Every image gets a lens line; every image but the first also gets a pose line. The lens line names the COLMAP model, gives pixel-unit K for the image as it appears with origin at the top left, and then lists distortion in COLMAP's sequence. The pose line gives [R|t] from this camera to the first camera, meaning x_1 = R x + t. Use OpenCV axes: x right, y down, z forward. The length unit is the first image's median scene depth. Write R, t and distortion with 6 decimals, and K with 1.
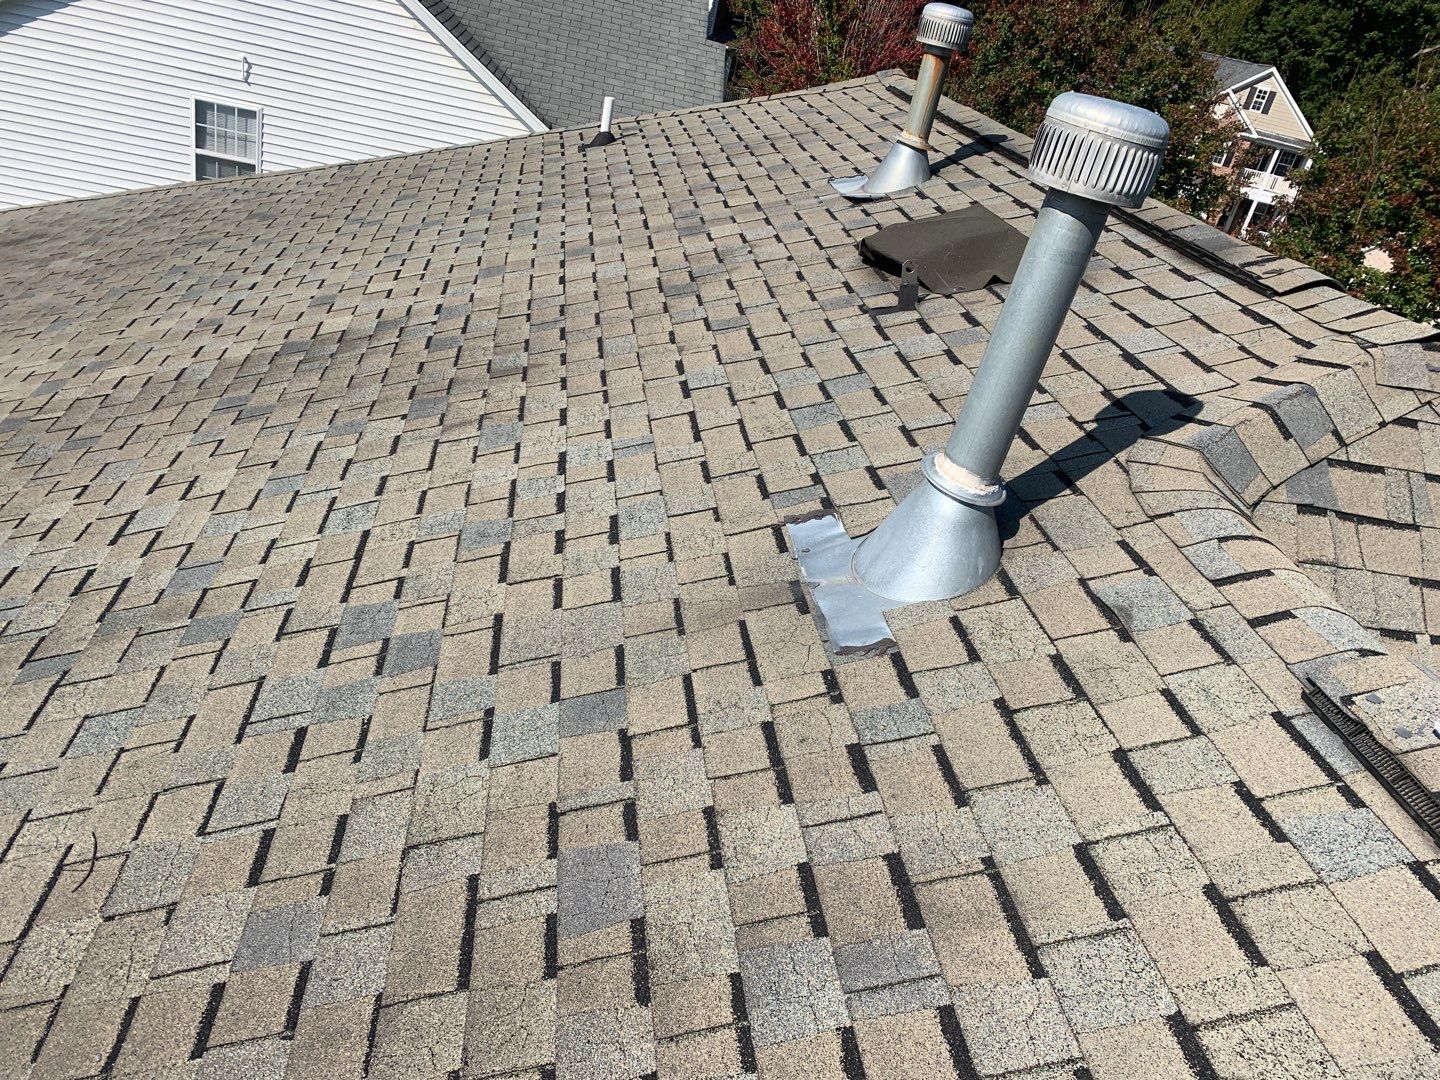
lens RADIAL K [[1101.4, 0, 723.3], [0, 1101.4, 530.8], [0, 0, 1]] dist [0.036241, -0.033483]
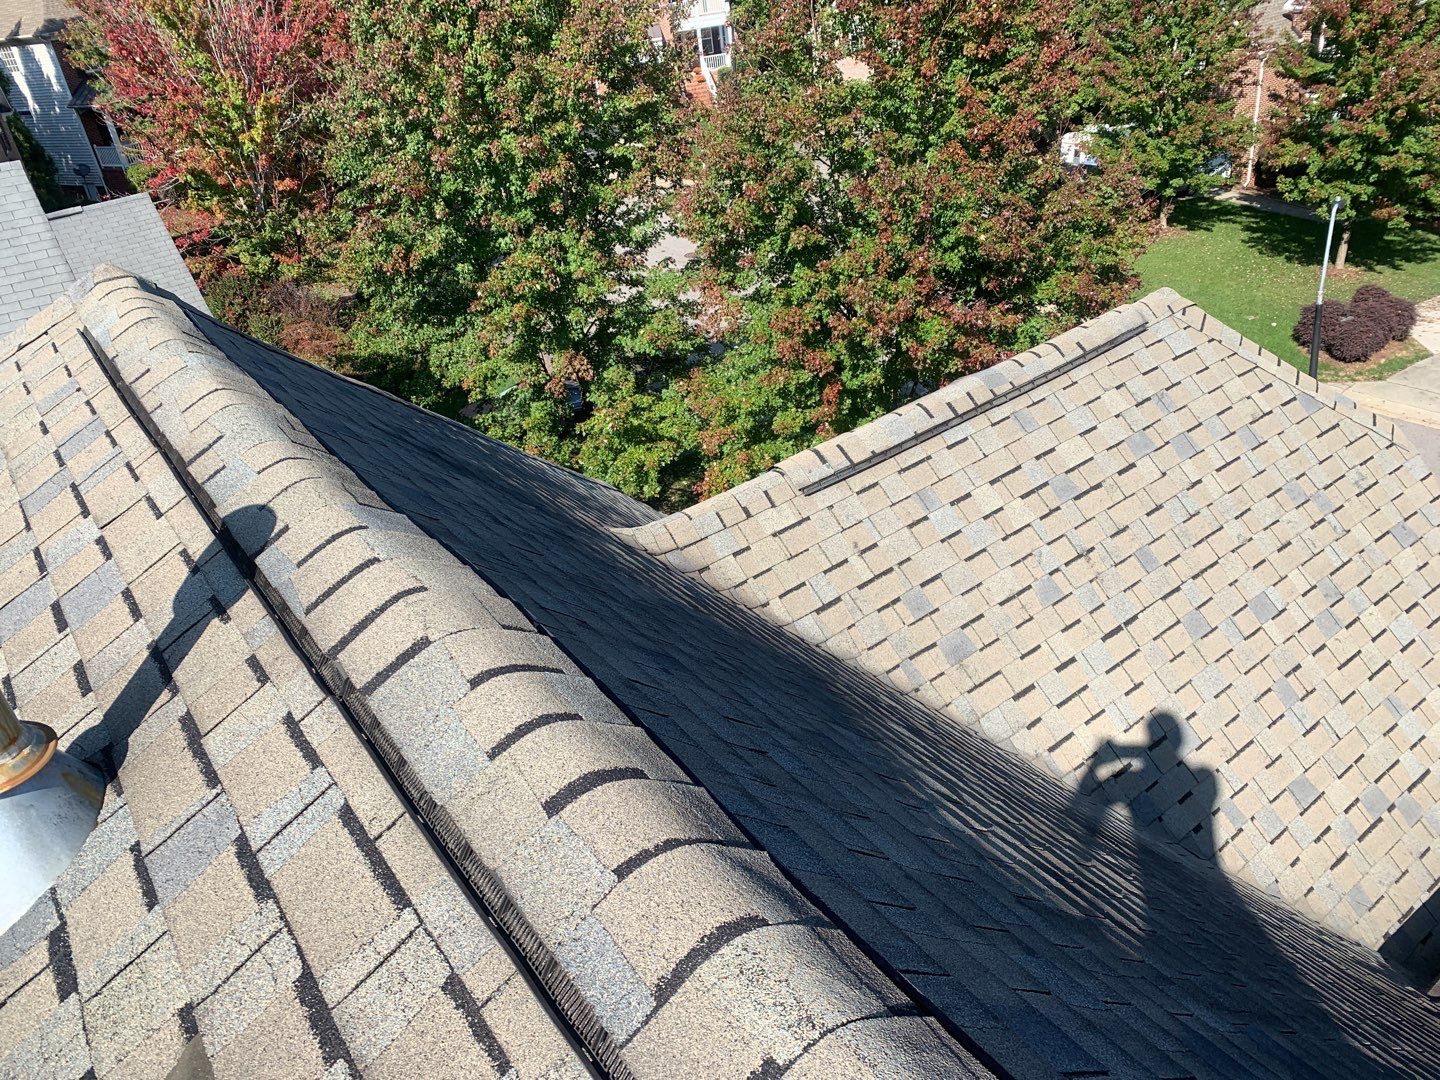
lens RADIAL K [[1101.4, 0, 708.2], [0, 1101.4, 530.6], [0, 0, 1]] dist [0.036241, -0.033483]
pose [[0.831451, -0.501377, 0.239398, 0.603194], [0.486326, 0.865110, 0.122769, -0.691018], [-0.268659, 0.014349, 0.963129, 1.236331]]
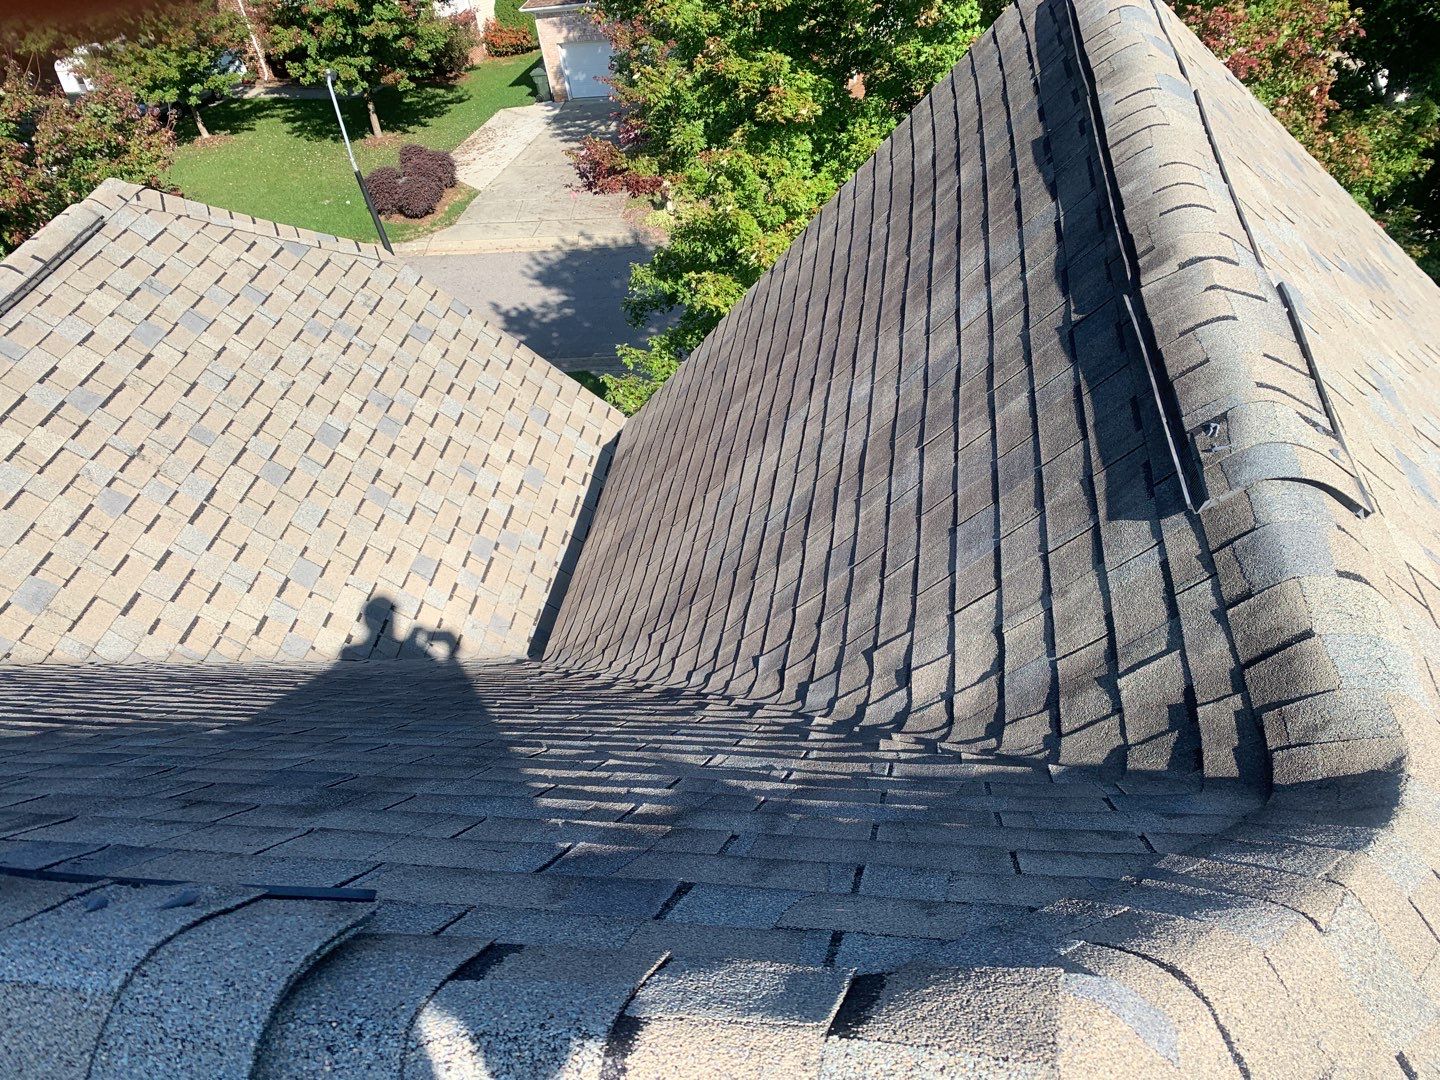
lens RADIAL K [[1101.4, 0, 705.8], [0, 1101.4, 526.8], [0, 0, 1]] dist [0.036241, -0.033483]
pose [[0.240912, -0.790056, 0.563714, 0.652355], [0.605975, 0.576142, 0.548502, -0.449687], [-0.758127, 0.209456, 0.617553, 0.975792]]
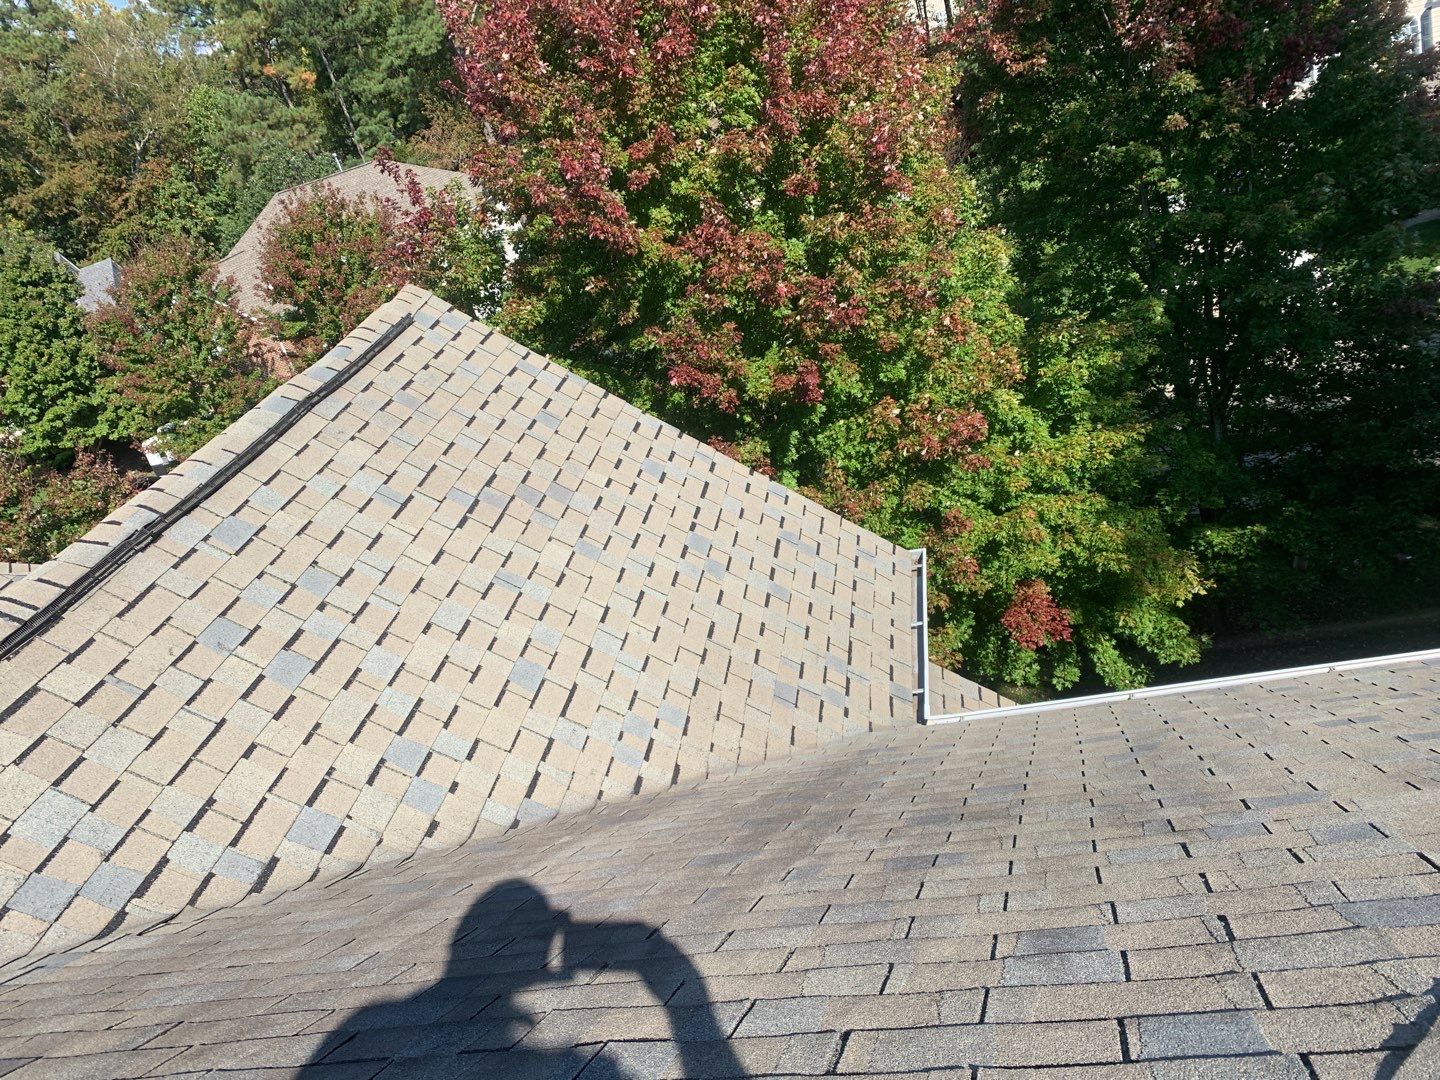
lens RADIAL K [[1101.4, 0, 695.4], [0, 1101.4, 535.4], [0, 0, 1]] dist [0.036241, -0.033483]
pose [[0.213104, -0.676546, 0.704891, 0.532555], [0.737039, 0.584924, 0.338581, 0.362962], [-0.641373, 0.447380, 0.623291, -0.426448]]
